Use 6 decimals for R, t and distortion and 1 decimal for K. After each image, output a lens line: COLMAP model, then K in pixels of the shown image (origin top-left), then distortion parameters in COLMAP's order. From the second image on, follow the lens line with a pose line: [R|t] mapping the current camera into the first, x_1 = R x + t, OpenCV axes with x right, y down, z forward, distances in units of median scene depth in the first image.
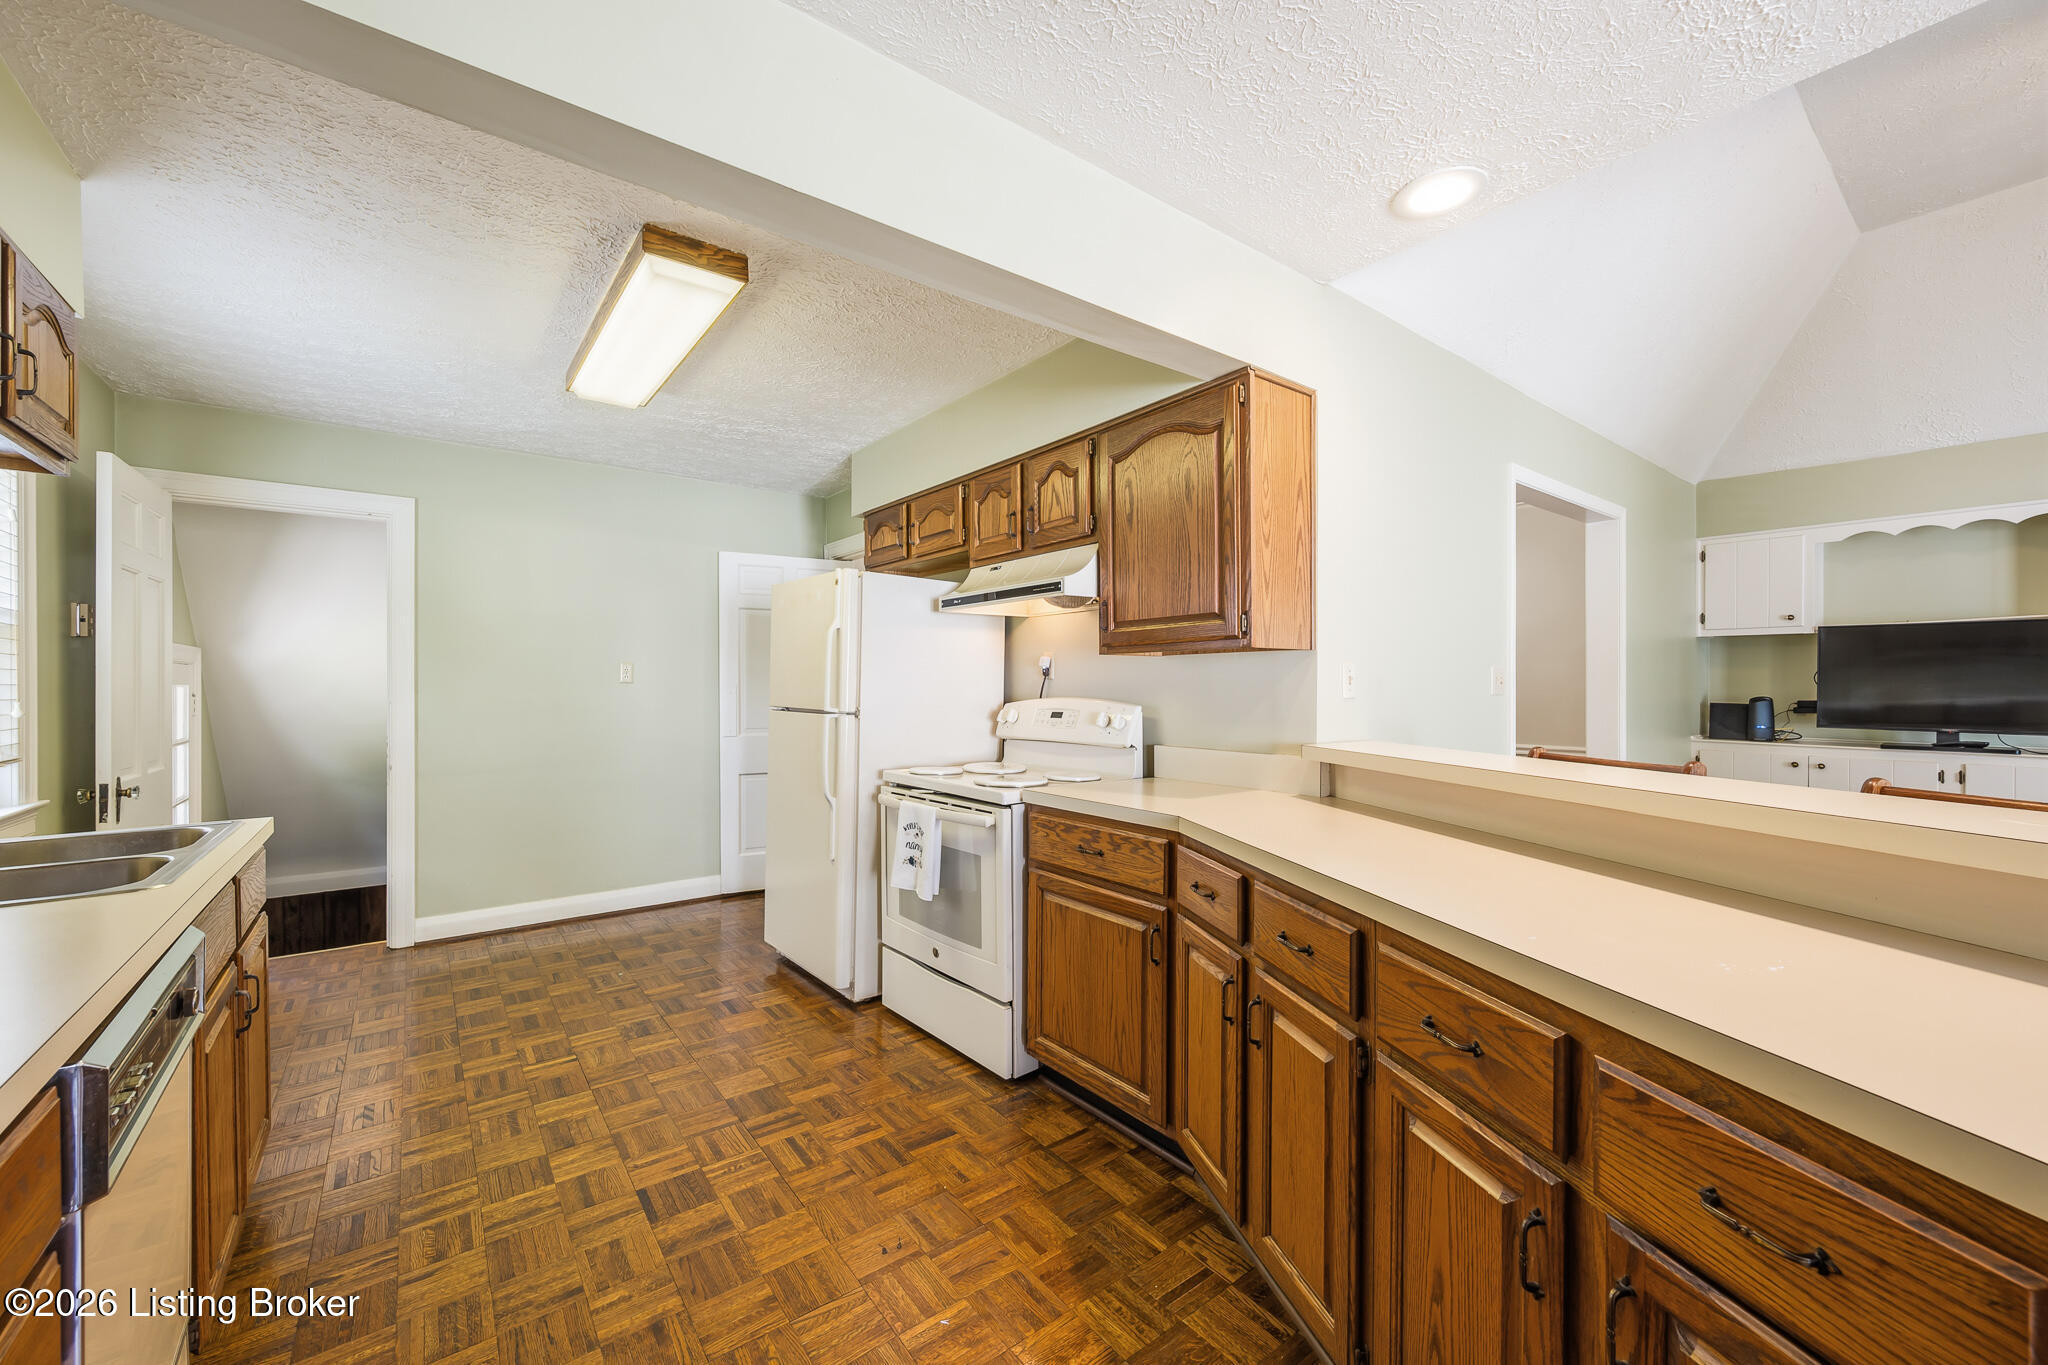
lens RADIAL K [[796.5, 0, 1021.1], [0, 796.5, 685.0], [0, 0, 1]] dist [0.000033, -0.000081]
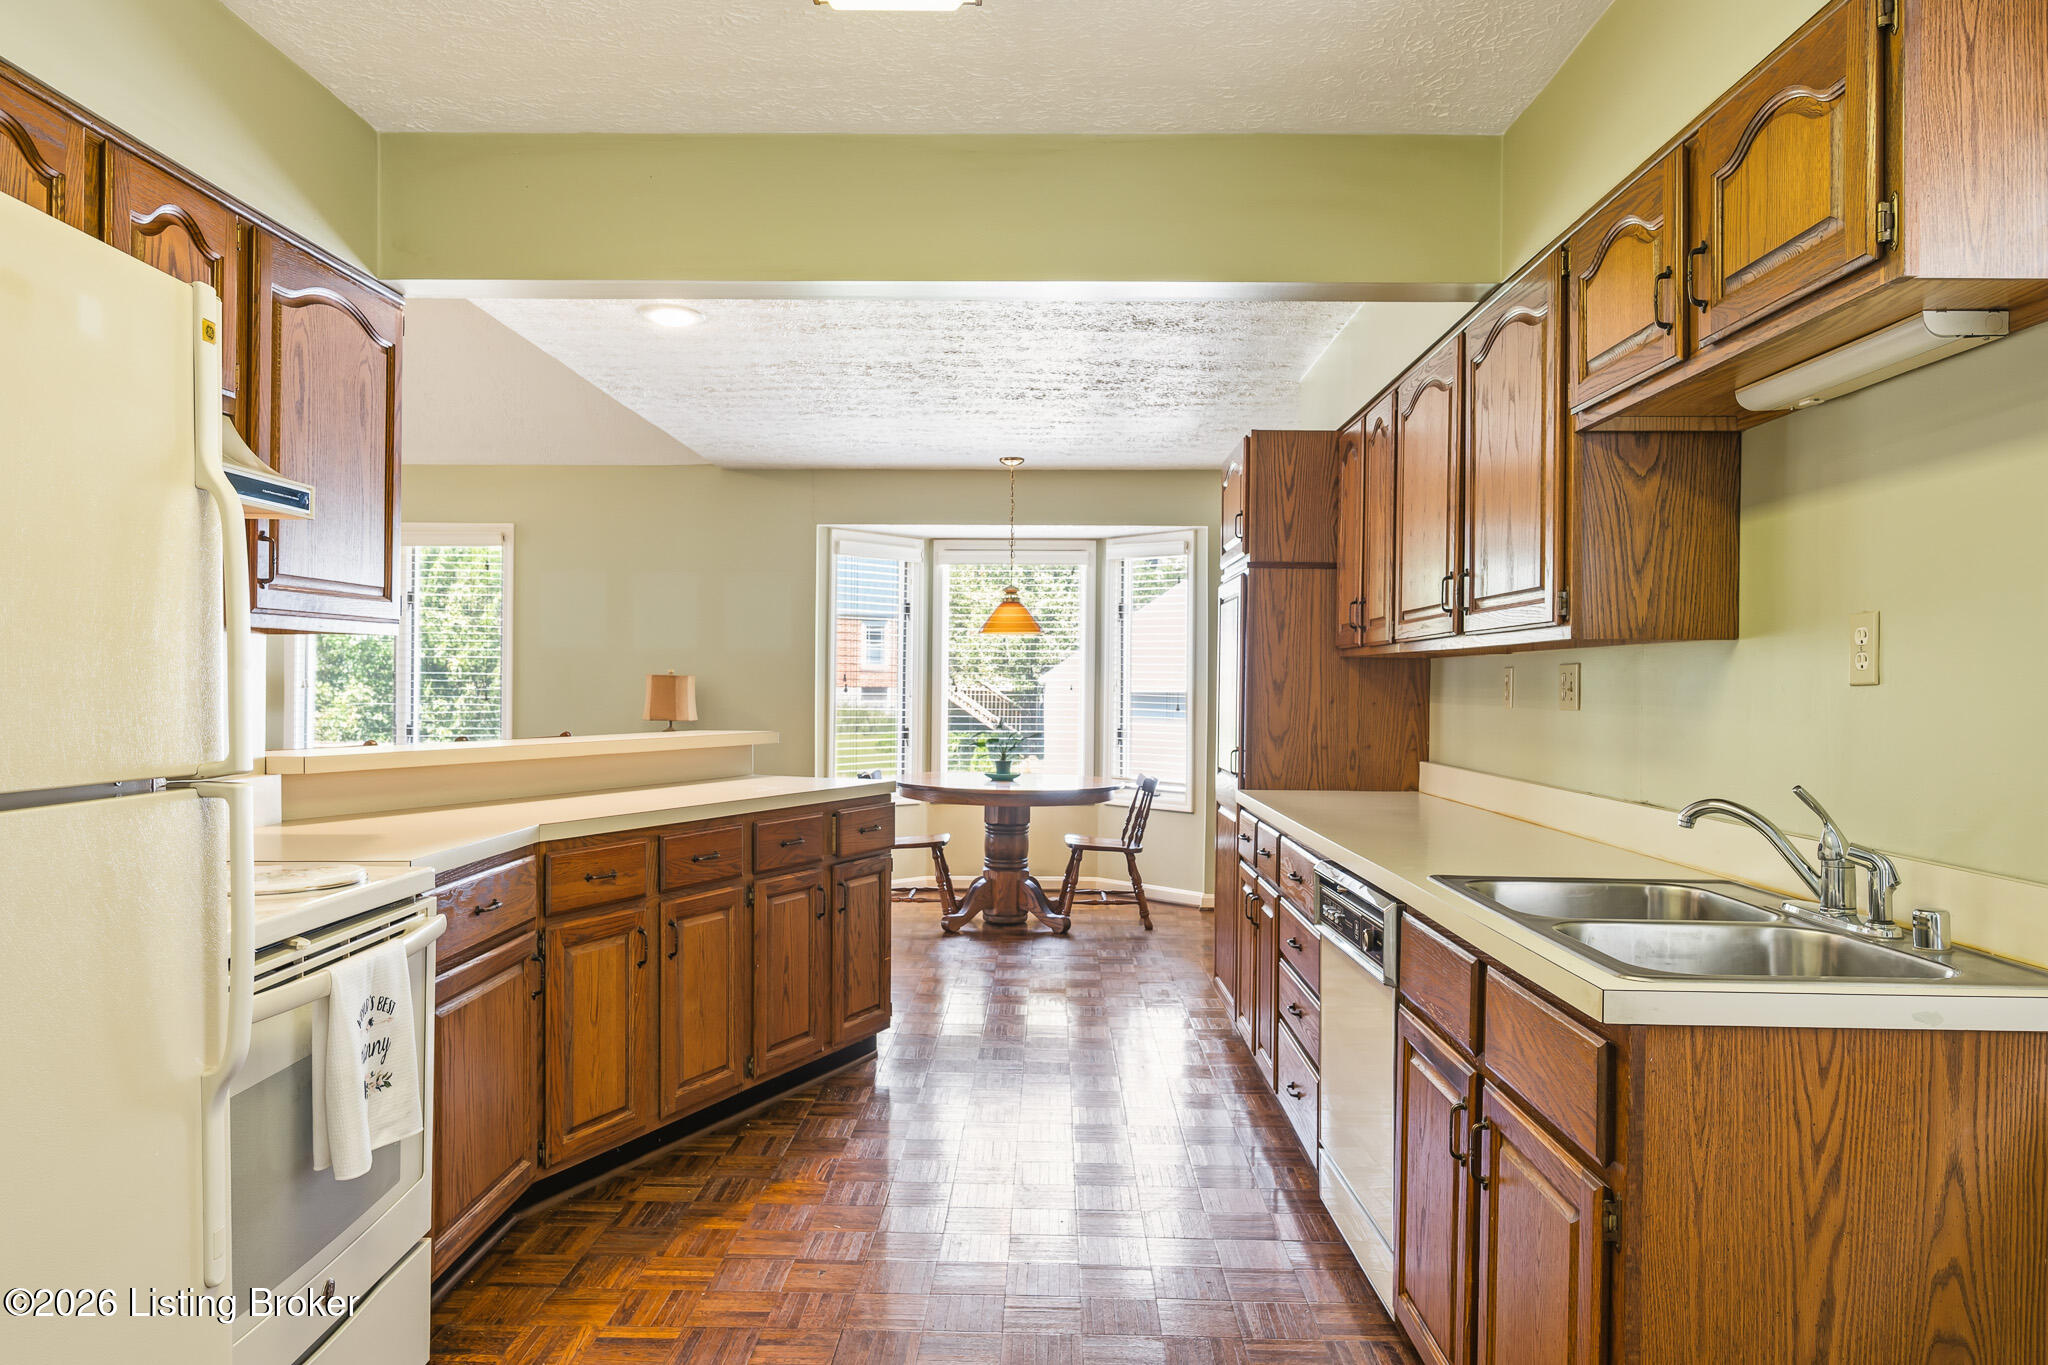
lens RADIAL K [[1314.3, 0, 1024.0], [0, 1314.3, 682.5], [0, 0, 1]] dist [0.000113, -0.003054]
pose [[-0.782965, -0.004120, 0.622052, -0.832351], [-0.005175, 0.999987, 0.000109, -0.001843], [-0.622044, -0.003134, -0.782976, 1.293056]]
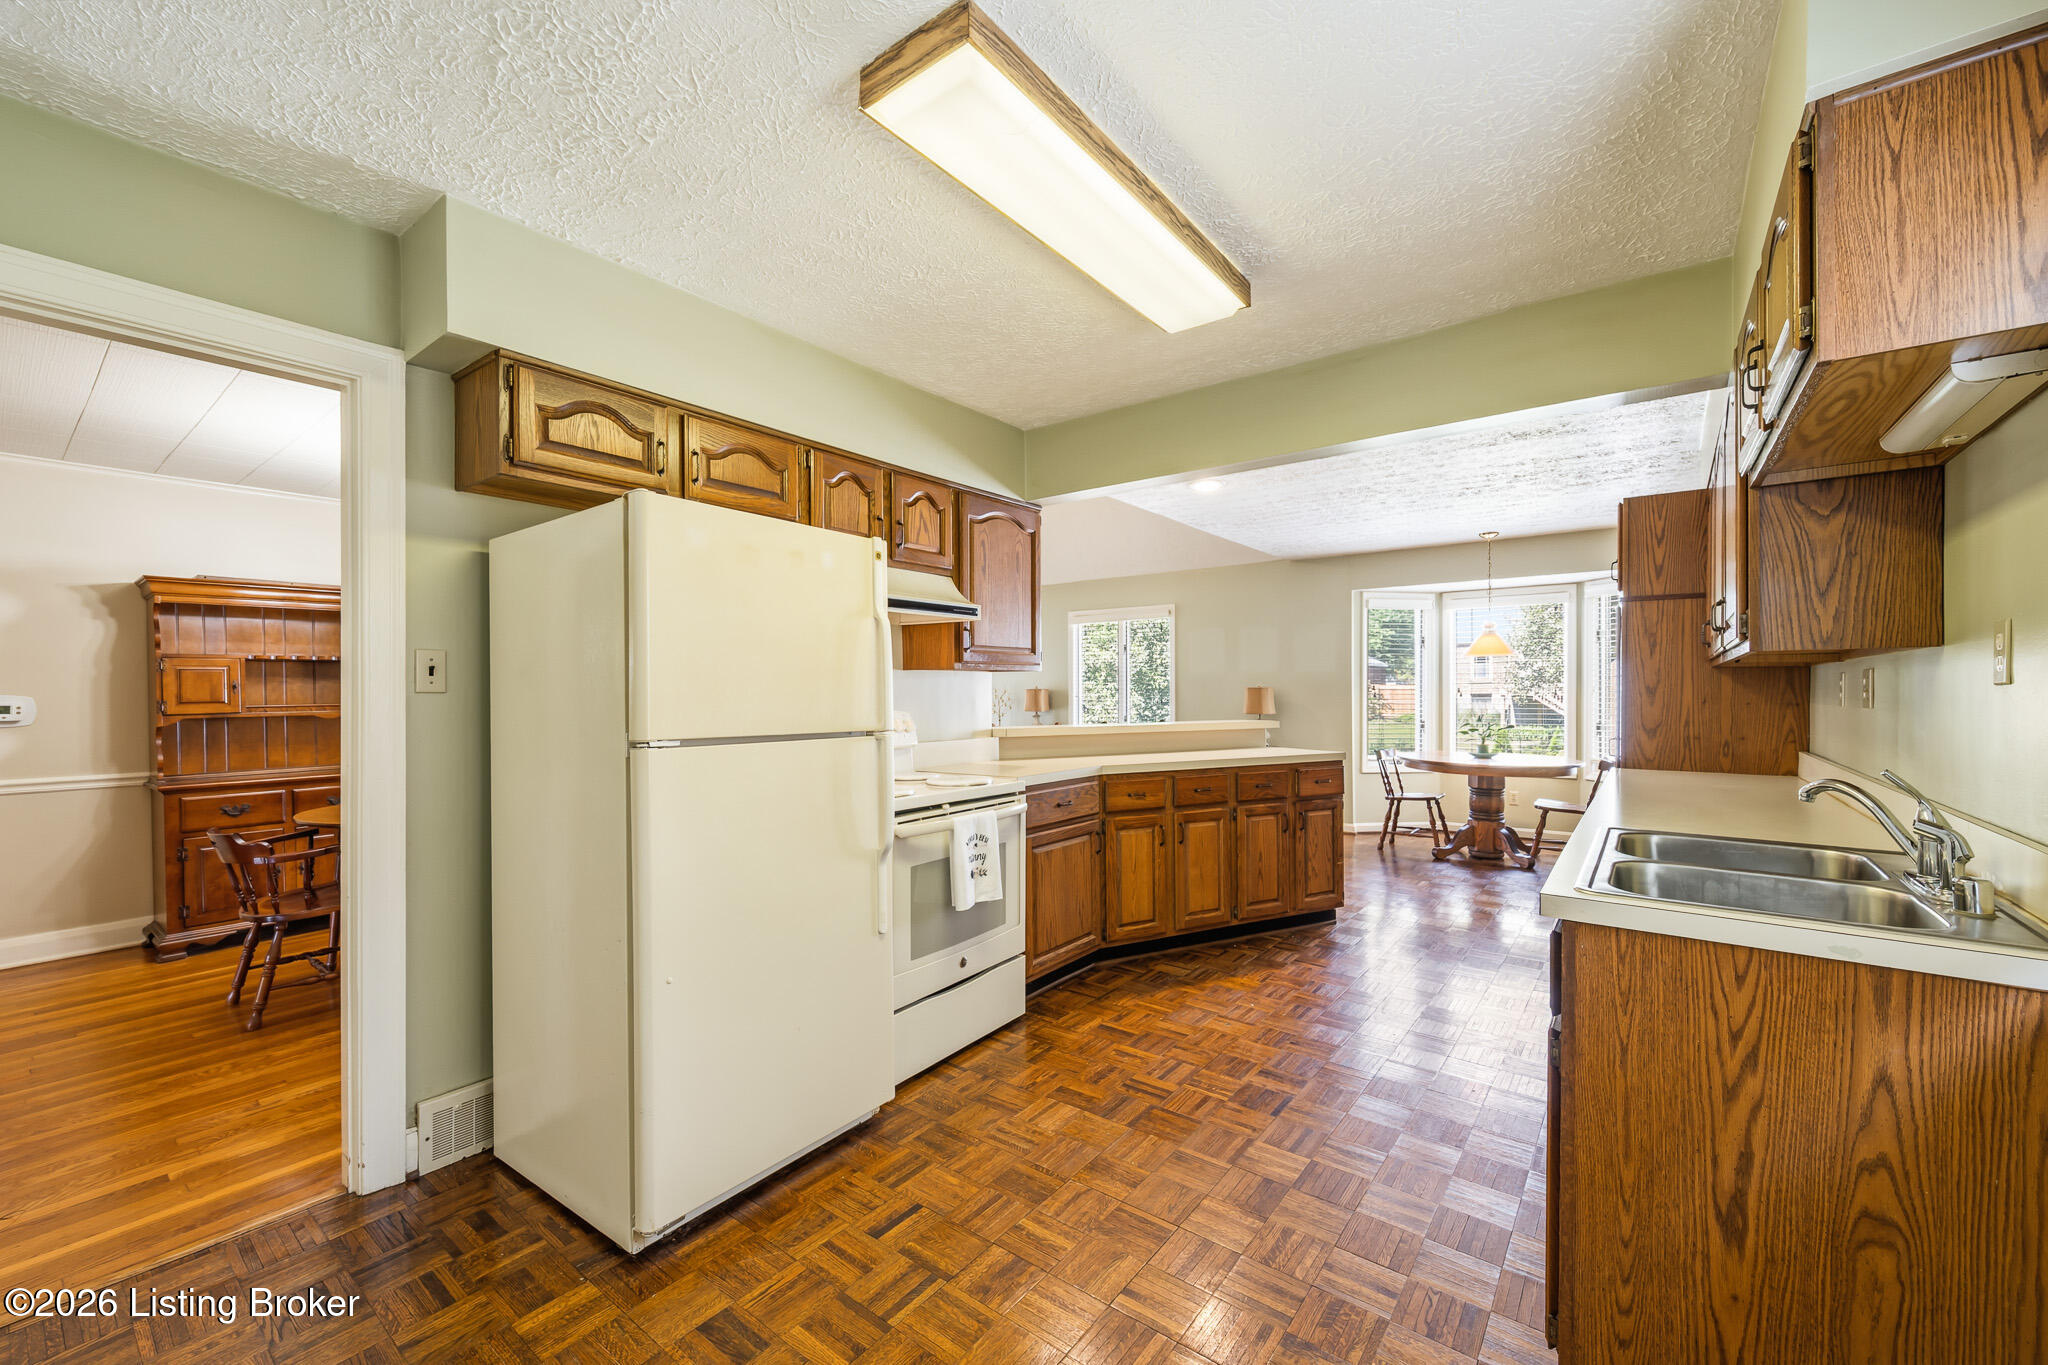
lens RADIAL K [[817.9, 0, 1015.9], [0, 817.9, 692.2], [0, 0, 1]] dist [0.001170, 0.000034]
pose [[-0.250397, 0.001515, 0.968142, -1.083950], [0.005377, 0.999986, -0.000174, -0.001309], [-0.968128, 0.005162, -0.250402, 1.158795]]
